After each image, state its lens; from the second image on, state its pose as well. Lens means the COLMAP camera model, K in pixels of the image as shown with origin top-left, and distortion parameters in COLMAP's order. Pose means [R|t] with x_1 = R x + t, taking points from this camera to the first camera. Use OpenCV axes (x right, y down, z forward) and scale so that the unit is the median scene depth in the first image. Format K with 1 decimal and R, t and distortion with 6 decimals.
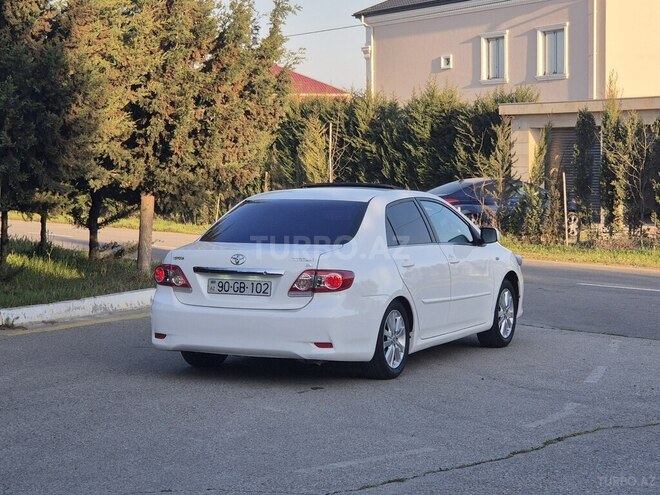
lens RADIAL K [[1538.3, 0, 330.5], [0, 1538.3, 247.4], [0, 0, 1]] dist [-0.550226, 6.104962]
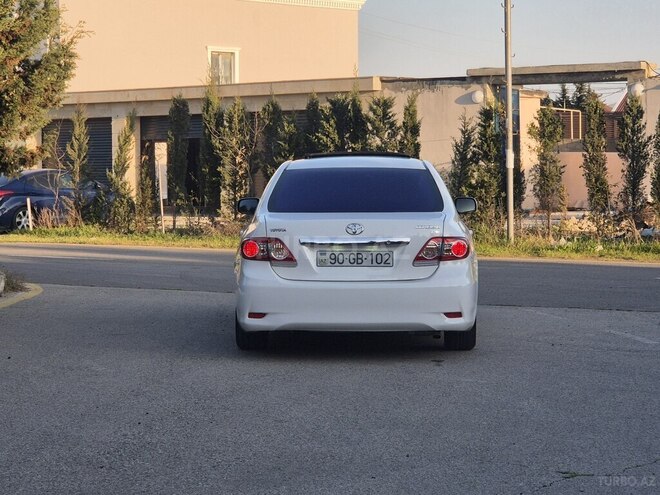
lens RADIAL K [[1538.3, 0, 330.5], [0, 1538.3, 247.4], [0, 0, 1]] dist [-0.550226, 6.104962]
pose [[0.930468, -0.027599, 0.365333, -0.410113], [0.026505, 0.999617, 0.008011, 0.010859], [-0.365414, 0.002229, 0.930843, 0.124123]]
